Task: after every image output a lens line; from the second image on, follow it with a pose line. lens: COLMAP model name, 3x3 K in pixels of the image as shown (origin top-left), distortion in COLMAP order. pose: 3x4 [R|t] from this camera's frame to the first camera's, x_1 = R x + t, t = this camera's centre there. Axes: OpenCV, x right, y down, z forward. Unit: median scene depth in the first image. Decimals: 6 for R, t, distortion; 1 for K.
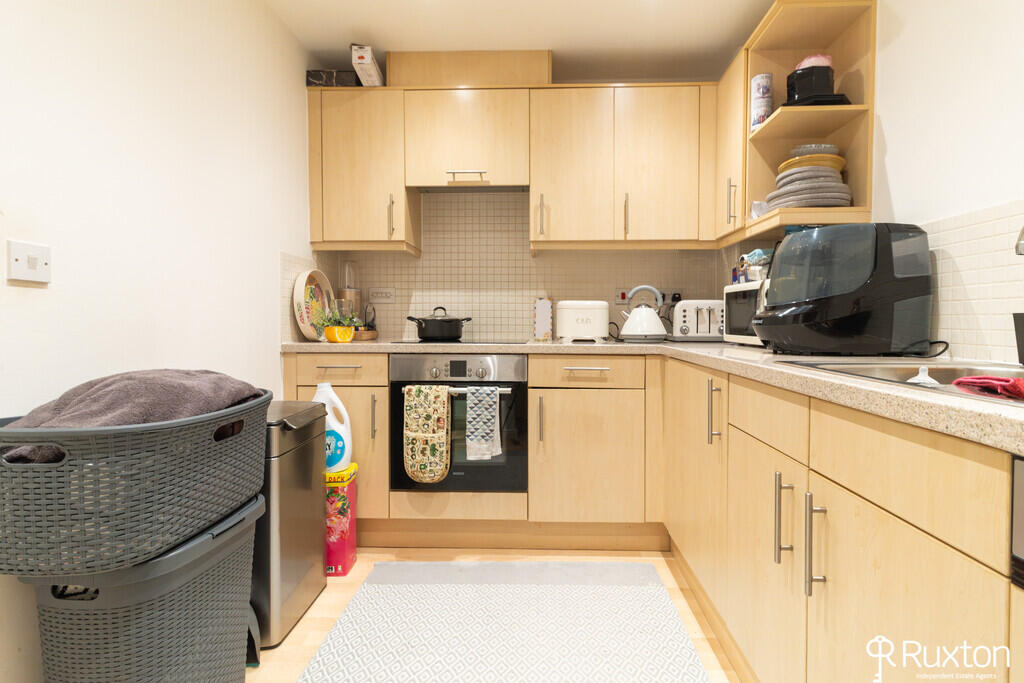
lens RADIAL K [[476.5, 0, 517.7], [0, 476.5, 336.0], [0, 0, 1]] dist [-0.001960, 0.000735]
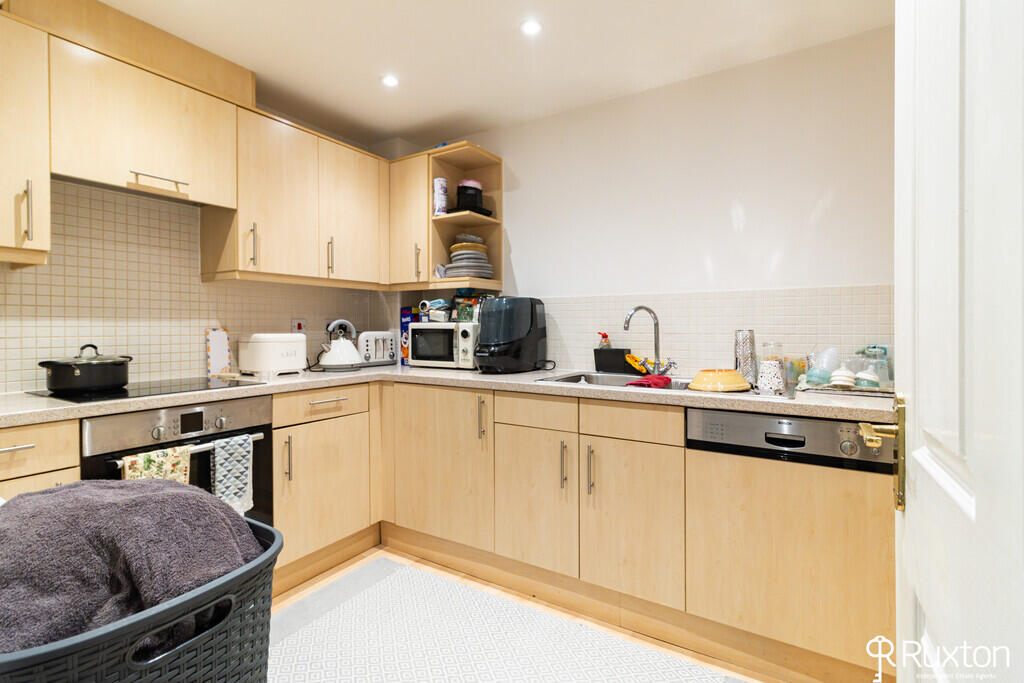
lens RADIAL K [[476.5, 0, 516.0], [0, 476.5, 332.5], [0, 0, 1]] dist [-0.001960, 0.000735]
pose [[0.500001, -0.015678, 0.865883, -0.558879], [0.032288, 0.999478, -0.000548, -0.069363], [-0.865423, 0.028232, 0.500247, 0.093561]]
